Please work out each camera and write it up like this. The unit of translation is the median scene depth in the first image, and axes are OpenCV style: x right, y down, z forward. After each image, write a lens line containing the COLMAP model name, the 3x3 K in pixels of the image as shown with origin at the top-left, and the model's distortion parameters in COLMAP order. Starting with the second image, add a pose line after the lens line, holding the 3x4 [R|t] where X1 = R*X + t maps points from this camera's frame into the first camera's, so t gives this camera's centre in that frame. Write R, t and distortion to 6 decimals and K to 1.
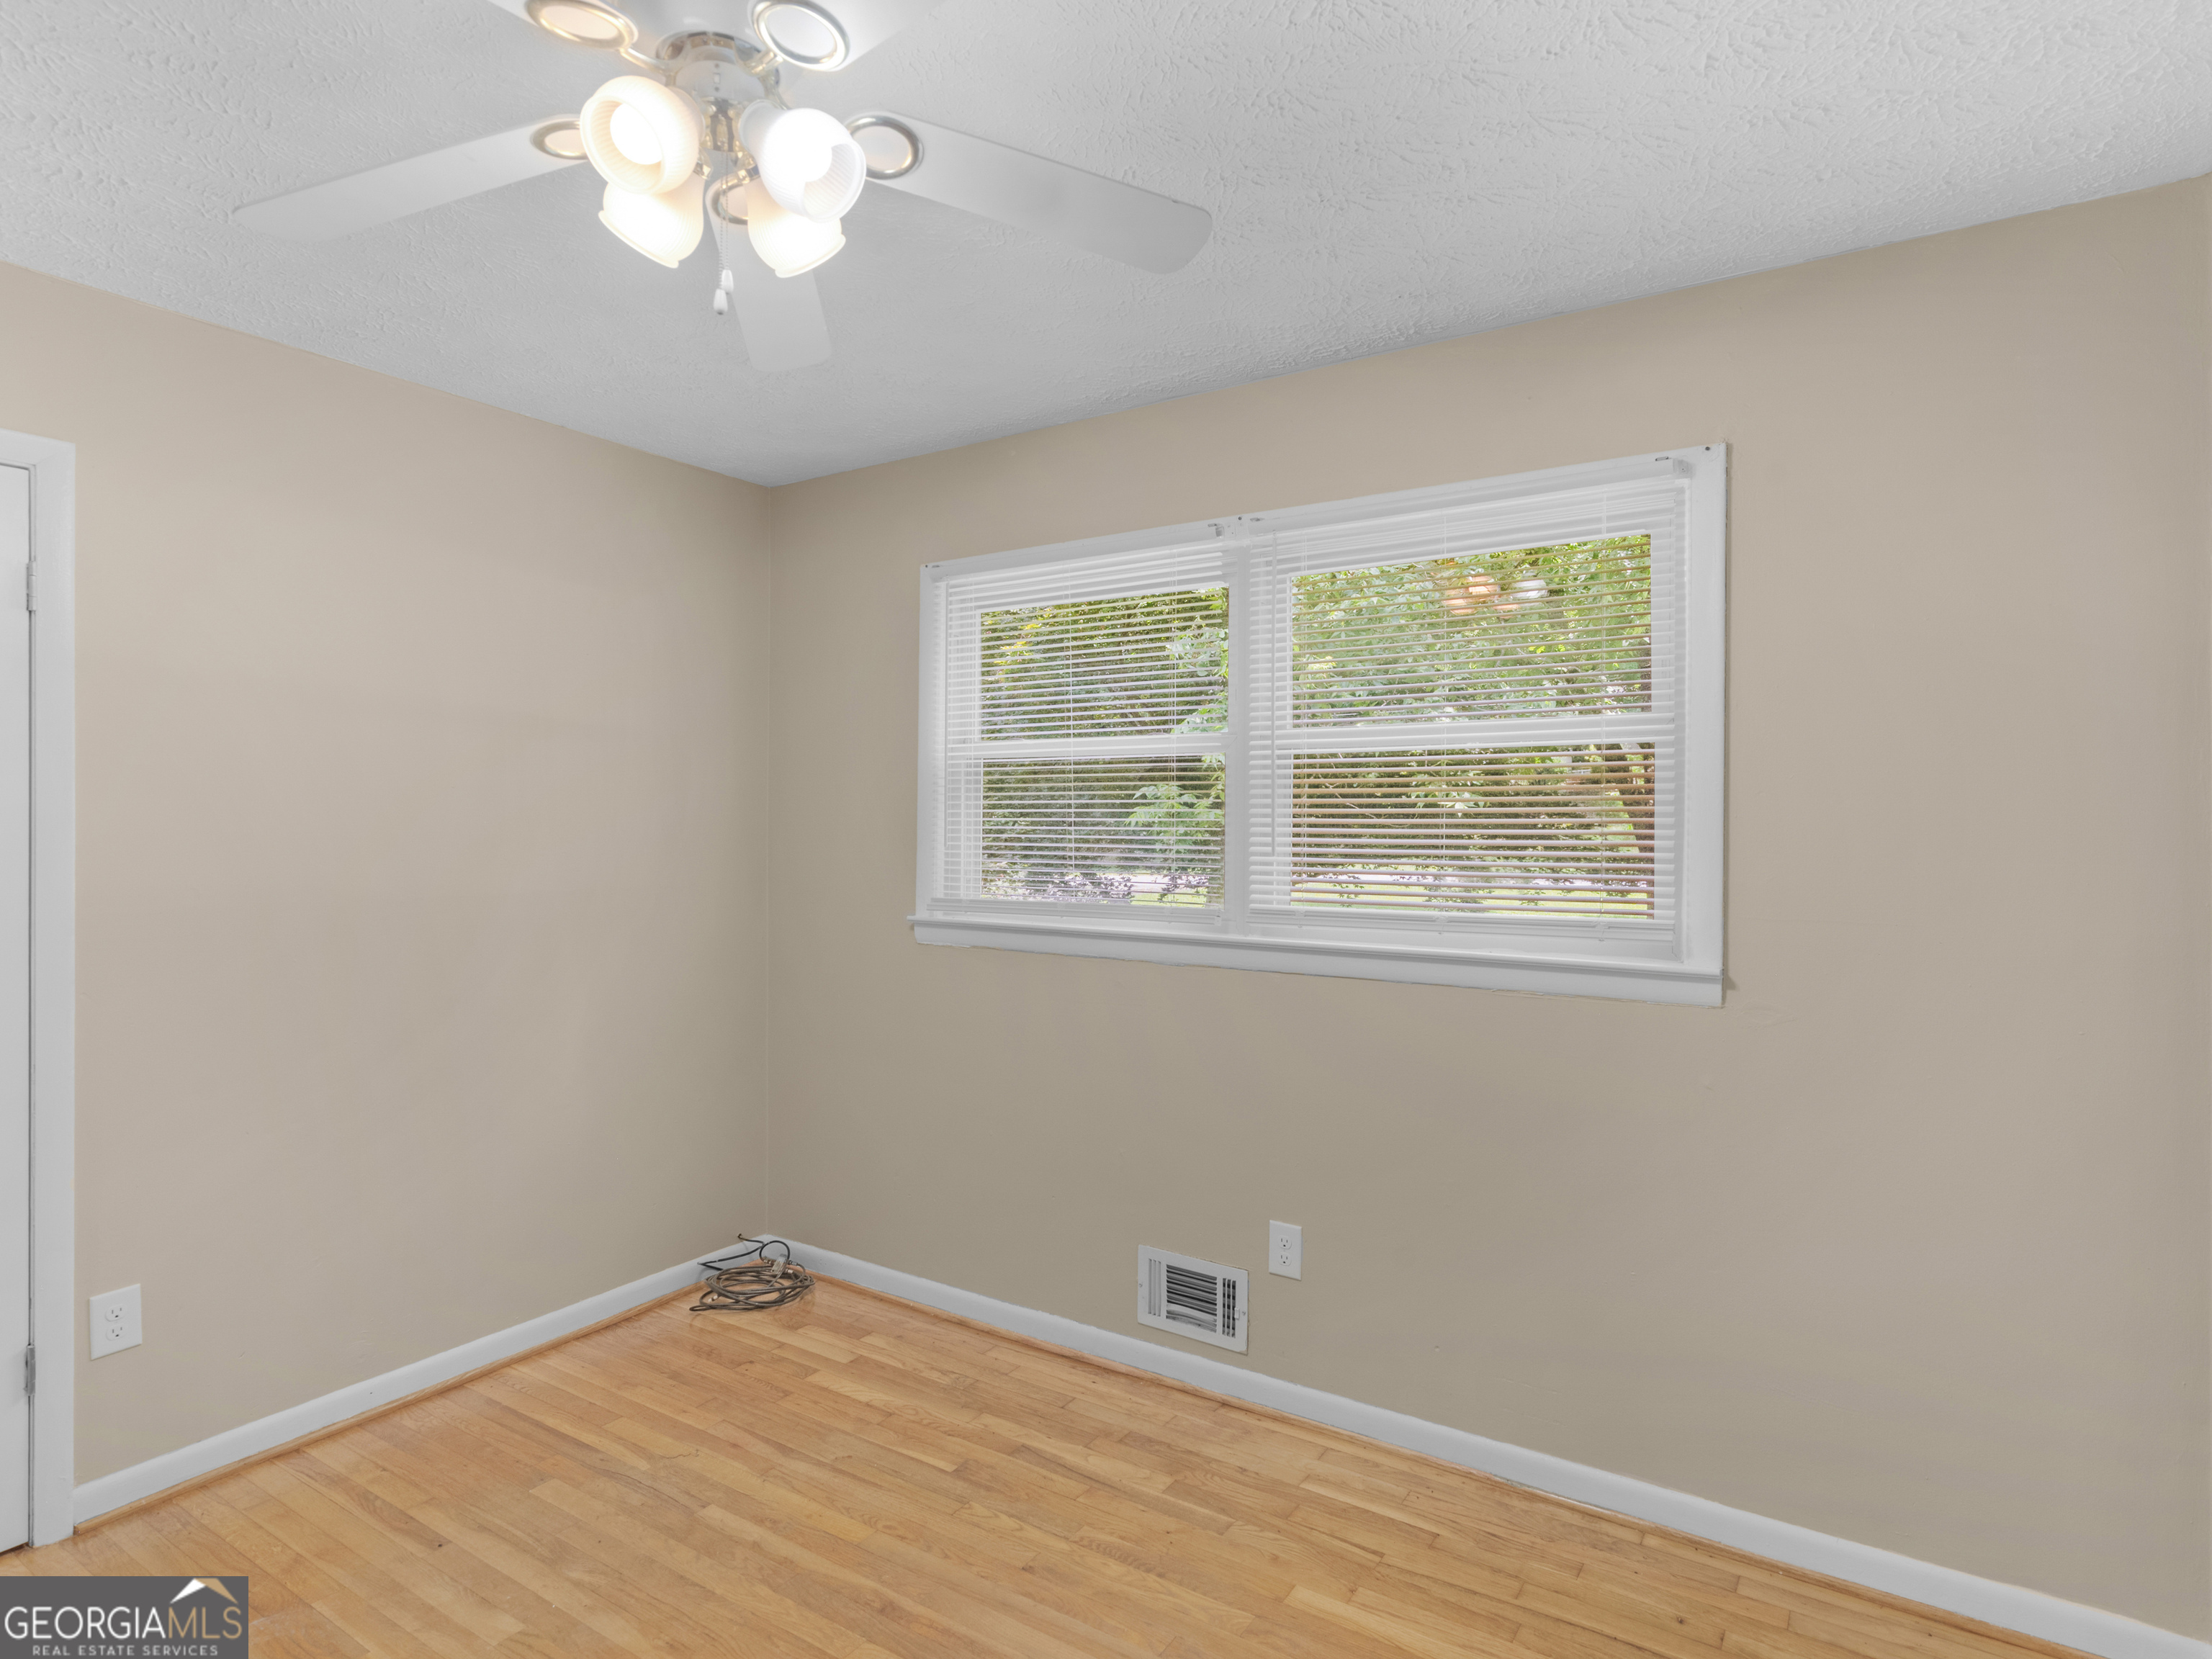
lens RADIAL K [[1159.6, 0, 1079.8], [0, 1159.6, 824.4], [0, 0, 1]] dist [0.001330, -0.000019]
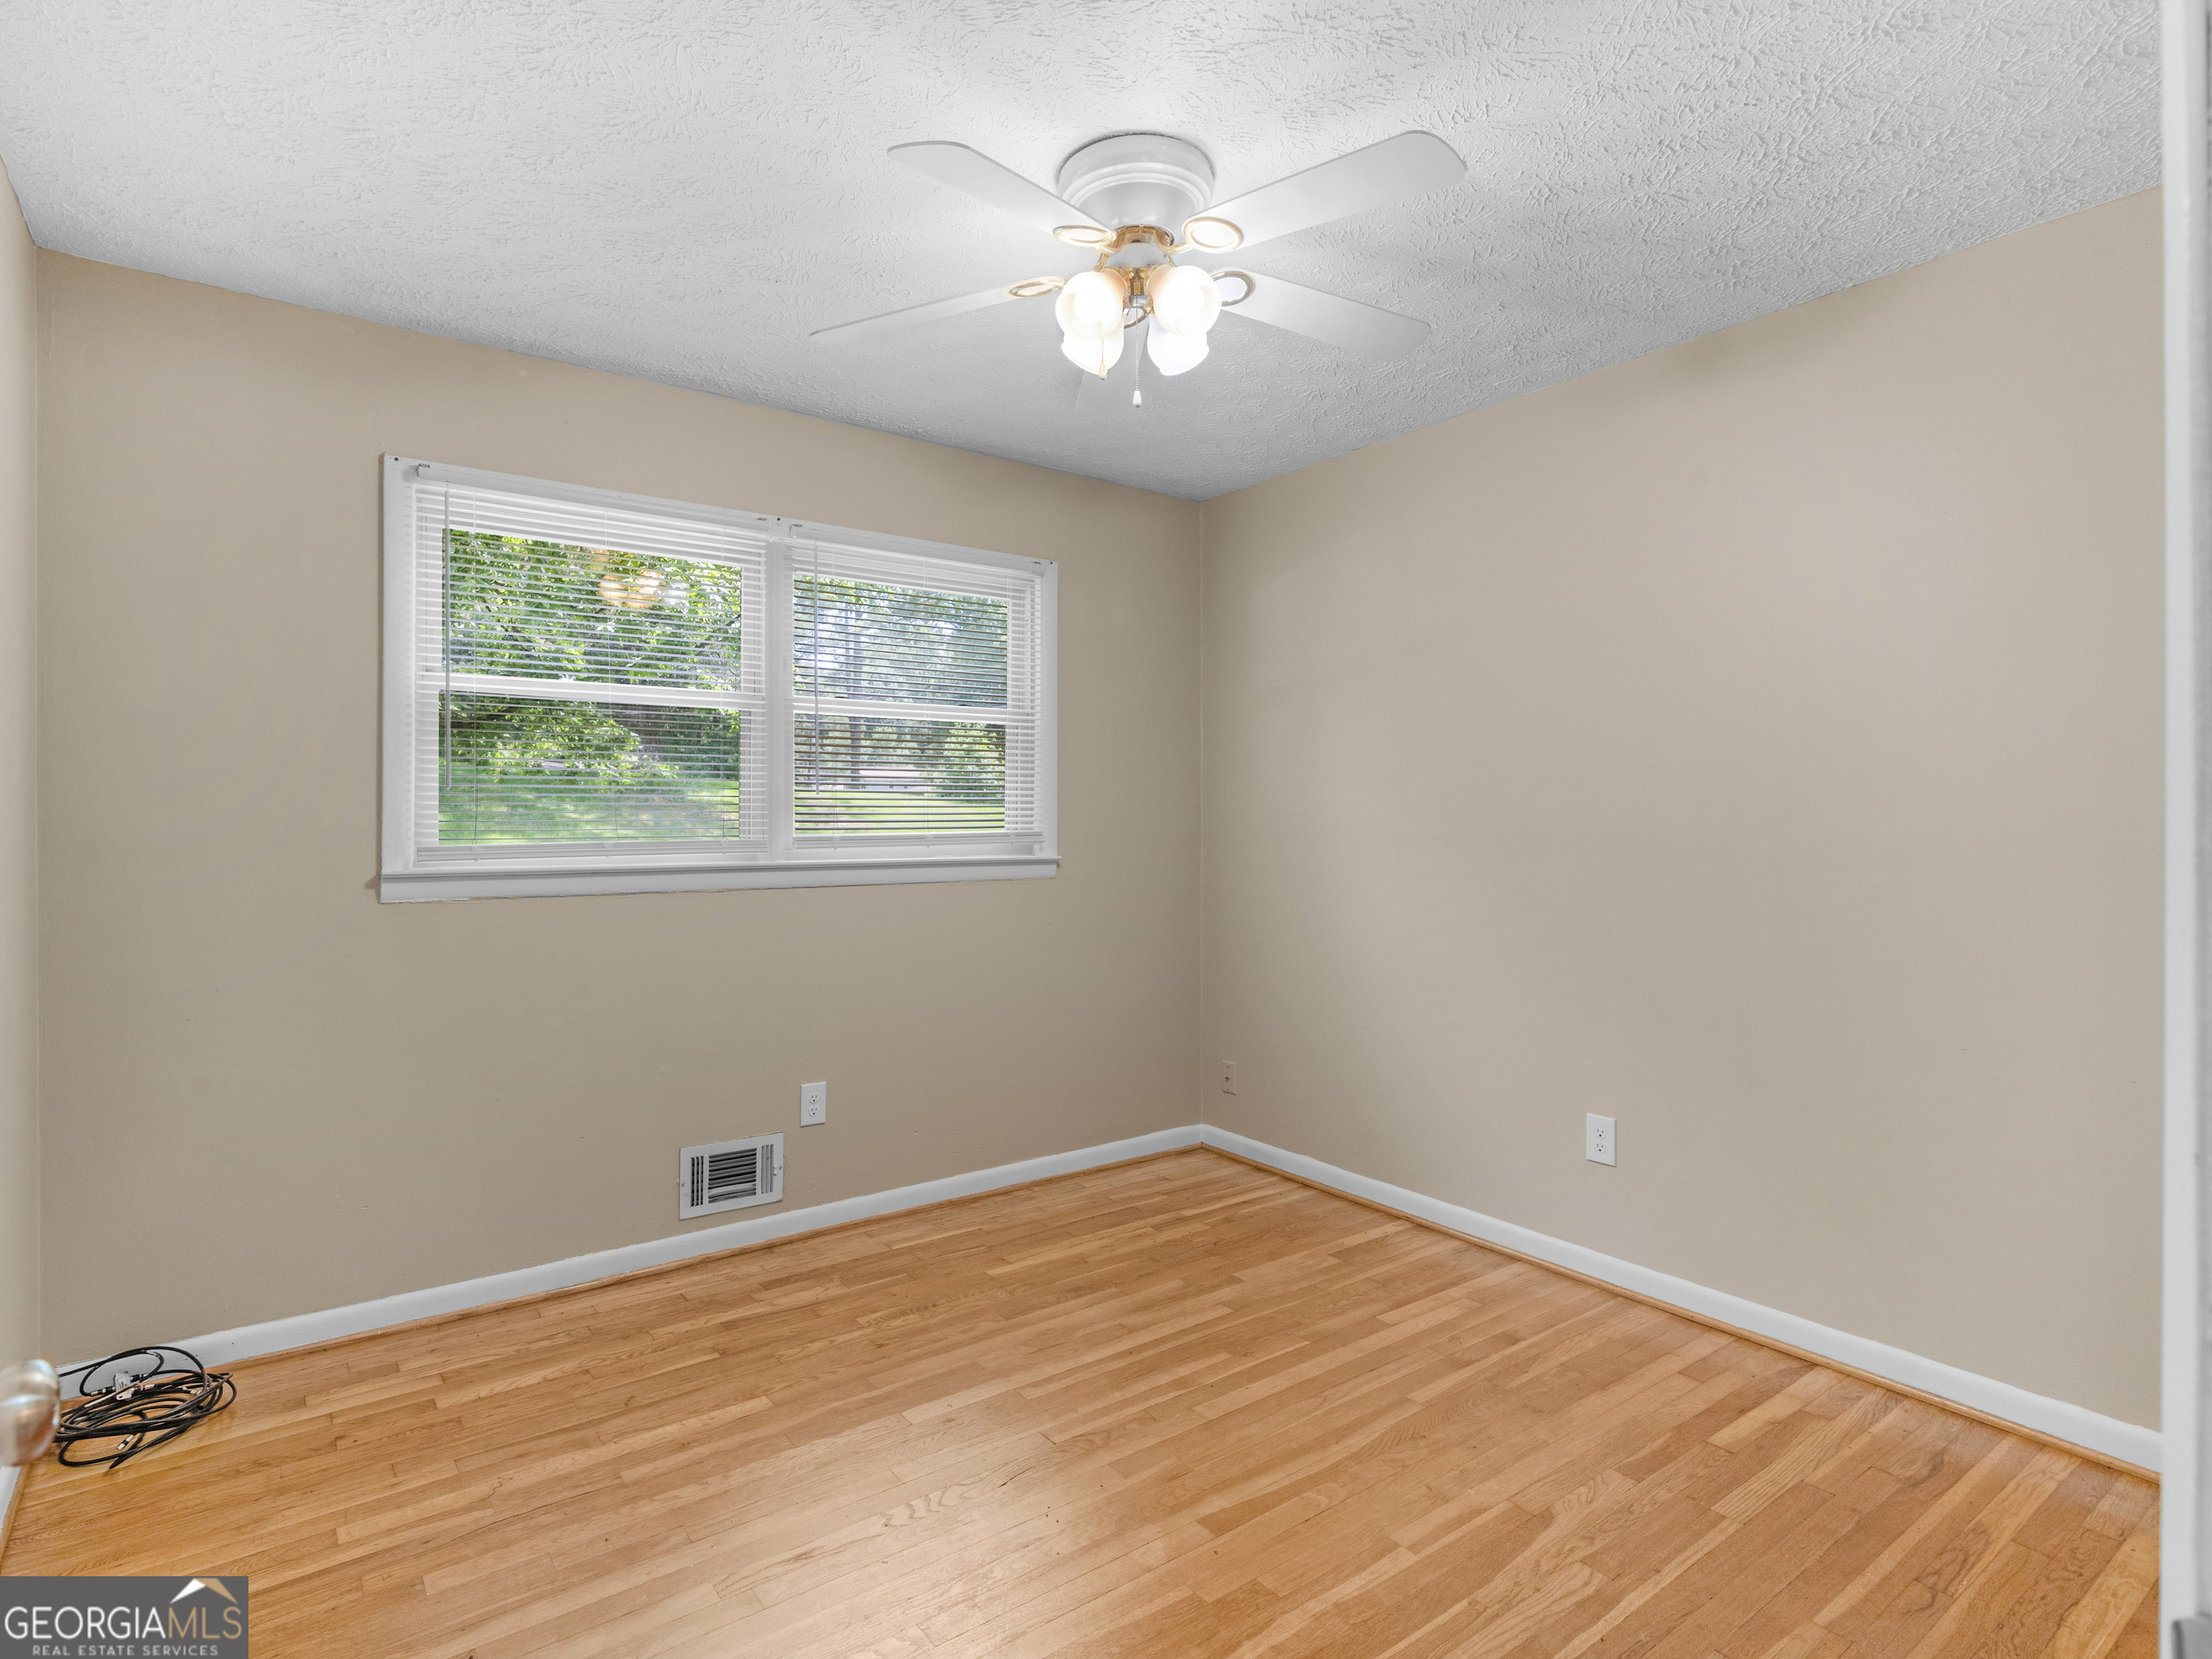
lens RADIAL K [[1159.6, 0, 1079.8], [0, 1159.6, 824.4], [0, 0, 1]] dist [0.001330, -0.000019]
pose [[0.354186, -0.015486, 0.935047, -0.893570], [0.003216, 0.999877, 0.015342, 0.039444], [-0.935169, -0.002426, 0.354192, 0.269230]]
